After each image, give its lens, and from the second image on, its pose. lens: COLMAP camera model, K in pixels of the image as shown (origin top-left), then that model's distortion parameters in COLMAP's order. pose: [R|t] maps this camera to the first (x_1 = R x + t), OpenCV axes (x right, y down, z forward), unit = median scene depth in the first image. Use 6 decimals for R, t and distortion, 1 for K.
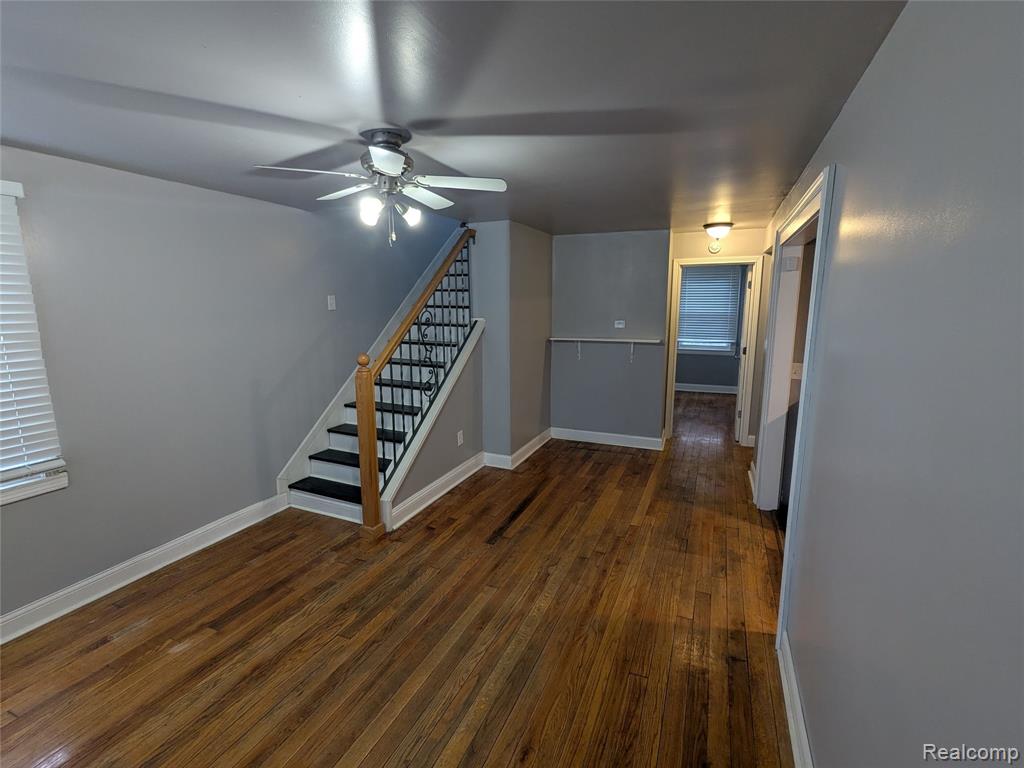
lens RADIAL K [[484.1, 0, 513.3], [0, 484.1, 387.6], [0, 0, 1]] dist [-0.000823, 0.001280]
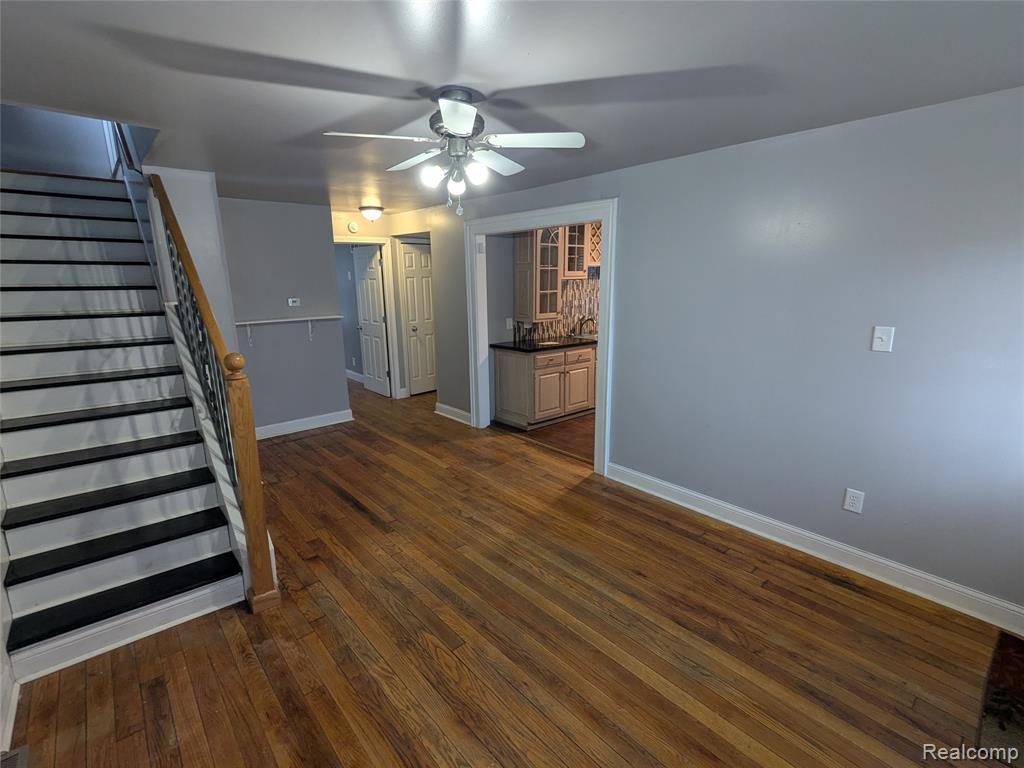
lens RADIAL K [[484.1, 0, 511.7], [0, 484.1, 385.1], [0, 0, 1]] dist [-0.000823, 0.001280]
pose [[0.435466, -0.202674, 0.877093, -0.671055], [0.172280, 0.975080, 0.139781, -0.047526], [-0.883566, 0.090236, 0.459531, 0.303912]]
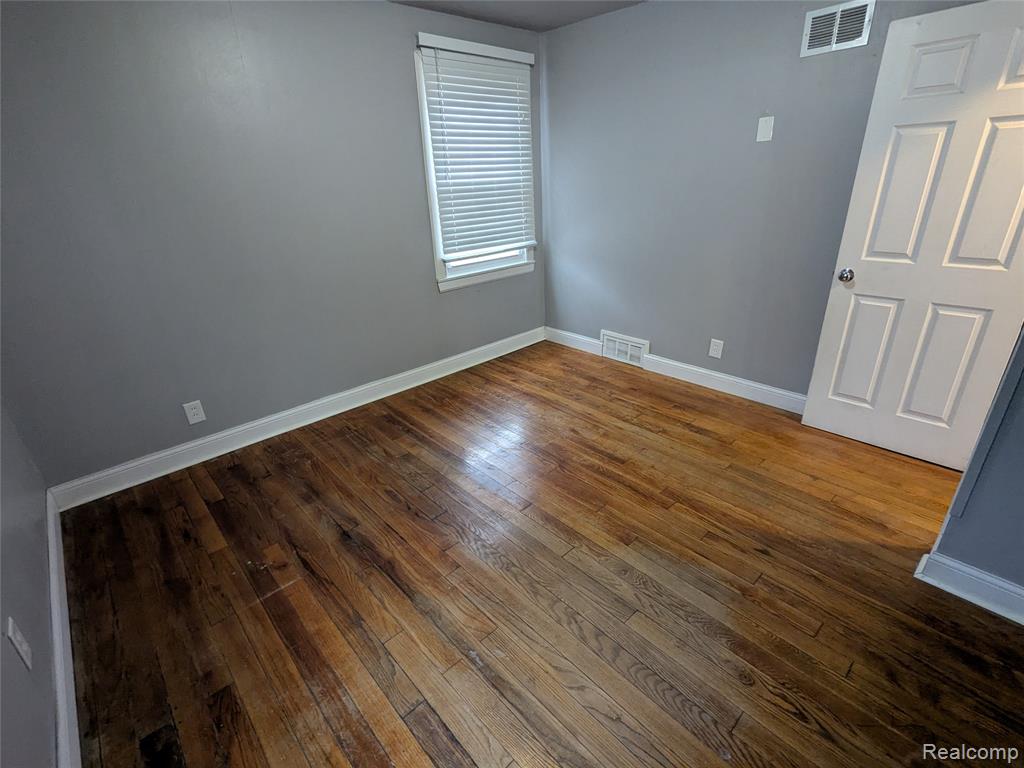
lens RADIAL K [[484.1, 0, 520.0], [0, 484.1, 389.2], [0, 0, 1]] dist [-0.000823, 0.001280]
pose [[0.401641, -0.367362, 0.838886, -0.048608], [0.191414, 0.929460, 0.315380, -0.260671], [-0.895570, 0.033905, 0.443627, 1.796006]]
